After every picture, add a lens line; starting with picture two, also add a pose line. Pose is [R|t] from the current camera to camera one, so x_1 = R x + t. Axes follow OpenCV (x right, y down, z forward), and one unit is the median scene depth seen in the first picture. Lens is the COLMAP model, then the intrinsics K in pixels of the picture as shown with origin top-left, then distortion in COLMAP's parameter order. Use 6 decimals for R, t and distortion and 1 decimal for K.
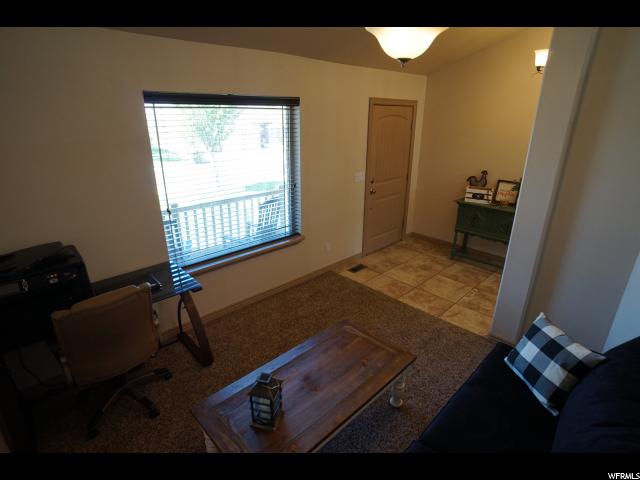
lens RADIAL K [[340.7, 0, 322.5], [0, 340.7, 244.0], [0, 0, 1]] dist [-0.073339, 0.048361]
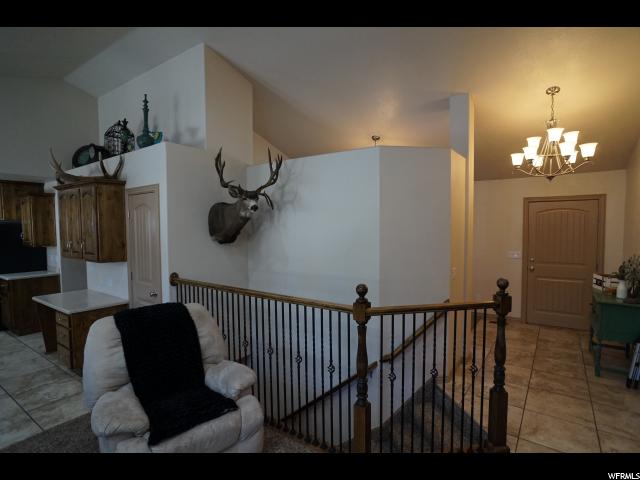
lens RADIAL K [[340.7, 0, 322.5], [0, 340.7, 244.0], [0, 0, 1]] dist [-0.073339, 0.048361]
pose [[0.181150, 0.046997, -0.982332, 1.226678], [-0.346048, 0.938026, -0.018937, 0.046494], [0.920563, 0.343364, 0.186186, 0.055699]]
